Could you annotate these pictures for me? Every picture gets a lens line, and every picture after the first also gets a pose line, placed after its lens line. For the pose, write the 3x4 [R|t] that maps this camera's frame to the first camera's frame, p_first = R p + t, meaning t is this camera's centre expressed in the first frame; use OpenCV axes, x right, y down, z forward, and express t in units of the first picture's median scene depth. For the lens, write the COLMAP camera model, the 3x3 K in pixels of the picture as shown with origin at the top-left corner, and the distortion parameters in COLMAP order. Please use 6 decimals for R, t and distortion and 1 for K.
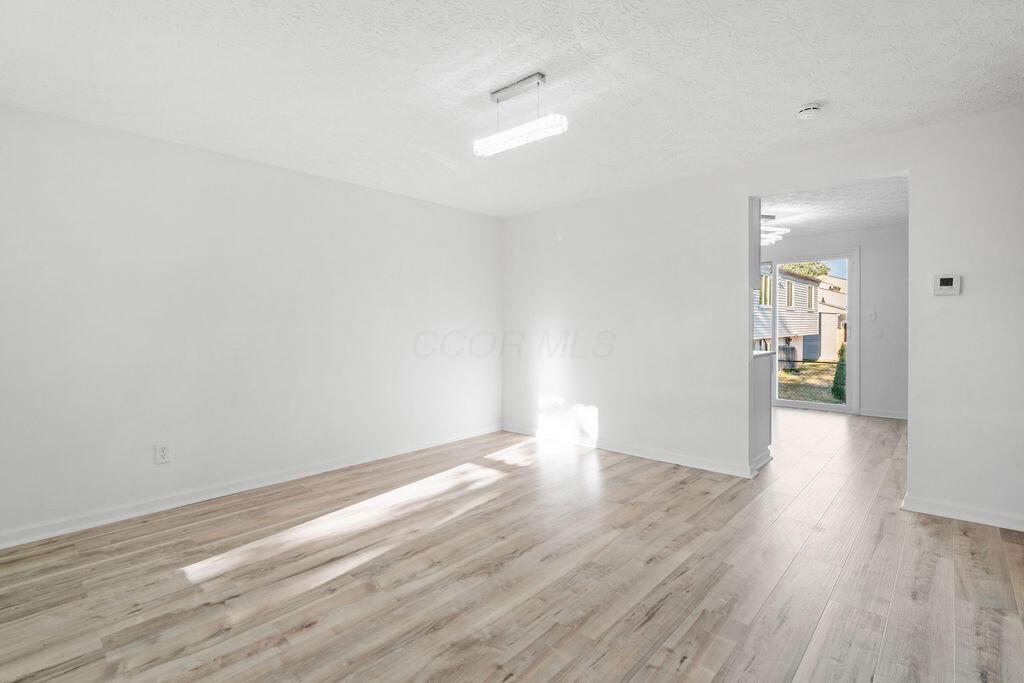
lens RADIAL K [[486.5, 0, 510.6], [0, 486.5, 324.8], [0, 0, 1]] dist [-0.001542, -0.000037]
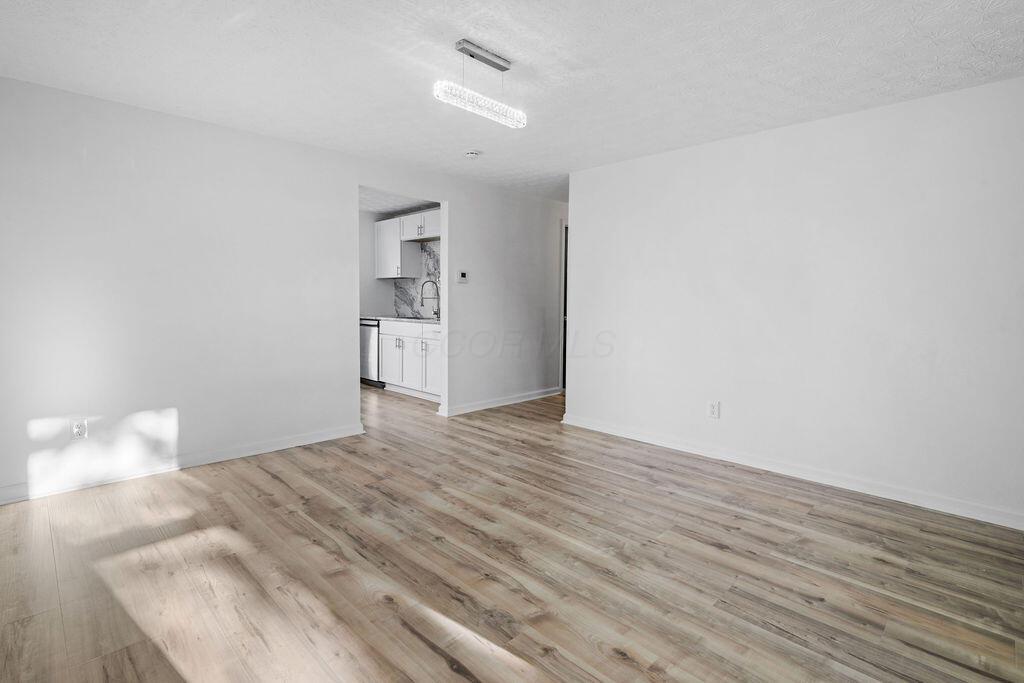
lens RADIAL K [[486.5, 0, 510.6], [0, 486.5, 324.8], [0, 0, 1]] dist [-0.001542, -0.000037]
pose [[0.055949, -0.047144, 0.997320, -0.974378], [-0.009251, 0.998817, 0.047734, -0.003104], [-0.998391, -0.011897, 0.055447, 0.894843]]
